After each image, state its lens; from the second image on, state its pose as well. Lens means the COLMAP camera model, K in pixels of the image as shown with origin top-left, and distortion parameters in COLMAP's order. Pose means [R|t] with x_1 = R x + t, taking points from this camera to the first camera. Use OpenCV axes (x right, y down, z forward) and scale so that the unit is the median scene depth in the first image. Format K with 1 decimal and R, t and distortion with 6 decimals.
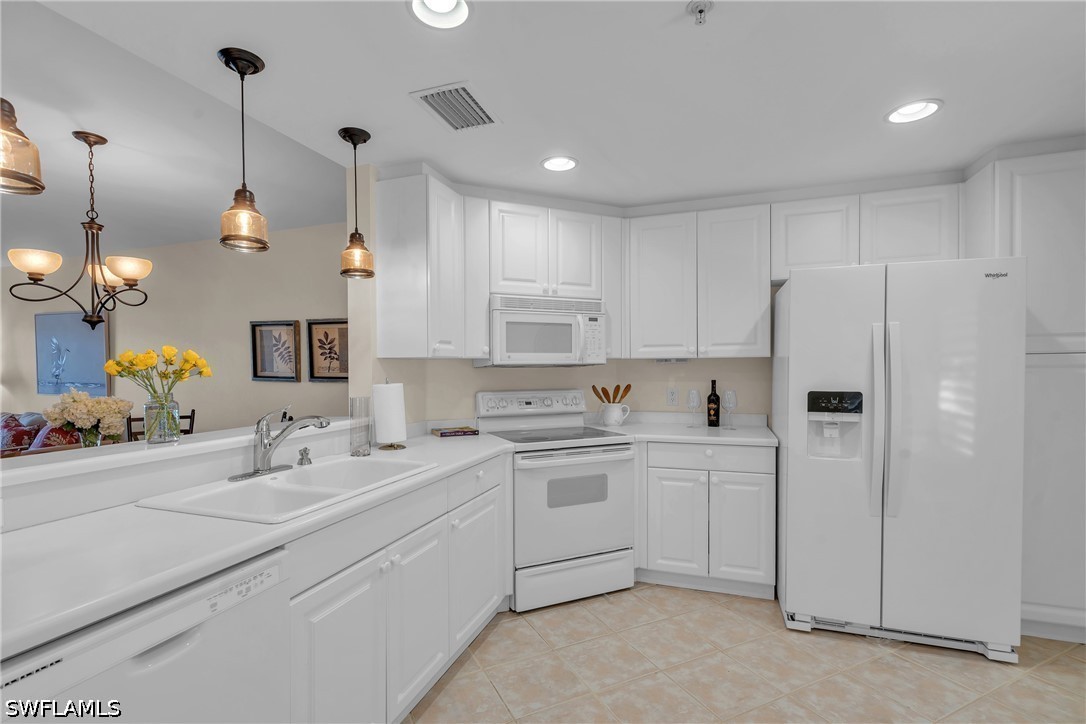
lens RADIAL K [[494.4, 0, 525.9], [0, 494.4, 371.3], [0, 0, 1]] dist [-0.000894, 0.000471]
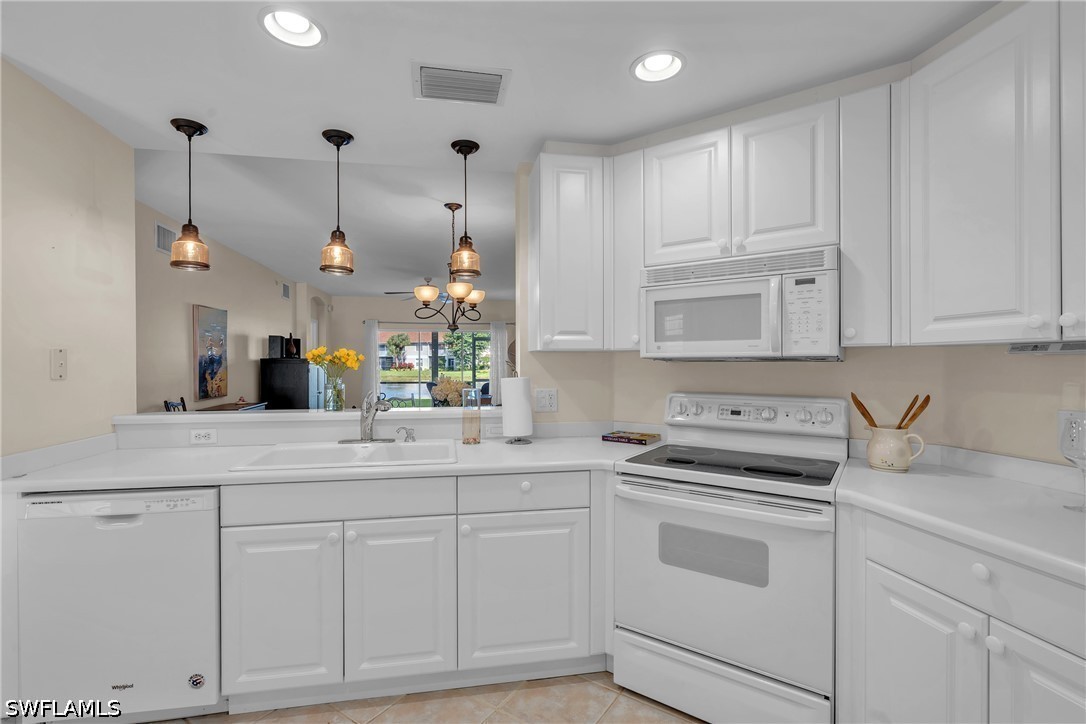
lens RADIAL K [[497.5, 0, 543.0], [0, 497.5, 362.0], [0, 0, 1]] dist [0.001667, 0.000173]
pose [[0.520020, 0.004941, -0.854140, 0.513993], [-0.009173, 0.999958, 0.000199, -0.005313], [0.854105, 0.007732, 0.520043, 0.446305]]
